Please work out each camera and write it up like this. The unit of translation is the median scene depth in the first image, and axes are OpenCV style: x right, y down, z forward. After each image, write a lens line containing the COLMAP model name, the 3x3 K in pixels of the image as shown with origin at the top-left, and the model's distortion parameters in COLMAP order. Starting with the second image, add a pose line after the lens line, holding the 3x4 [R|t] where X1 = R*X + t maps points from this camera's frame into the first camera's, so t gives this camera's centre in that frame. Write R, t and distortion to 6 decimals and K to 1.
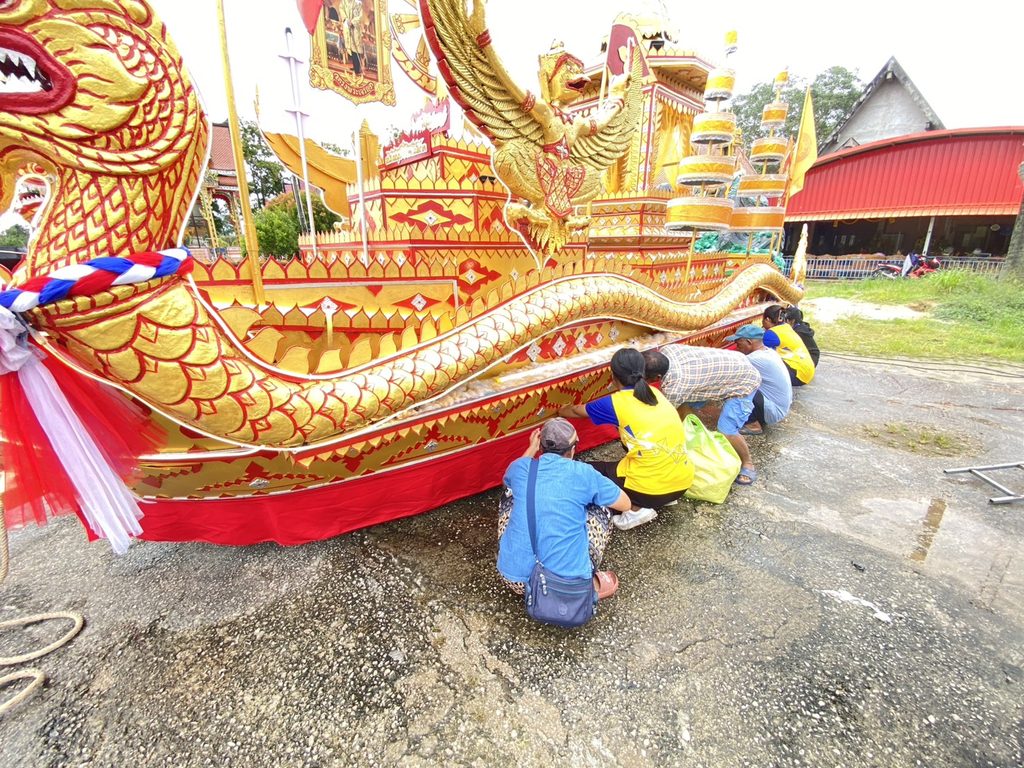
lens RADIAL K [[412.8, 0, 512.0], [0, 412.8, 384.0], [0, 0, 1]] dist [0.010513, -0.015450]
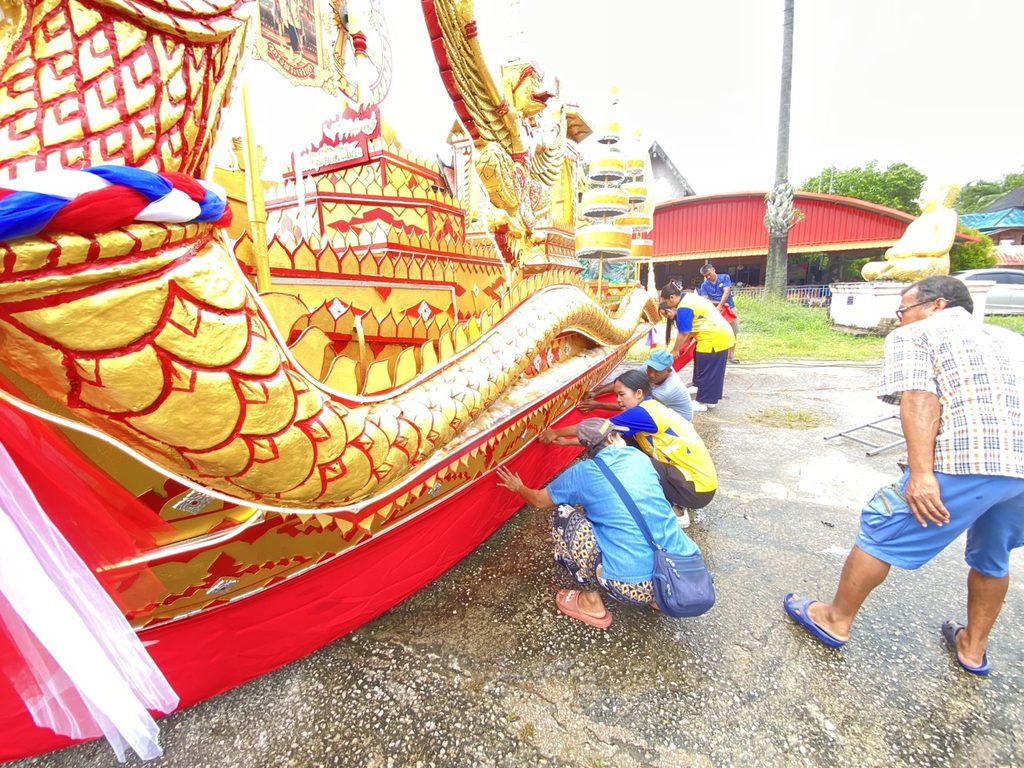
lens RADIAL K [[412.8, 0, 512.0], [0, 412.8, 384.0], [0, 0, 1]] dist [0.010513, -0.015450]
pose [[0.933479, -0.099504, 0.344551, -0.443828], [0.134671, 0.987686, -0.079620, 0.043251], [-0.332386, 0.120724, 0.935385, 0.231532]]
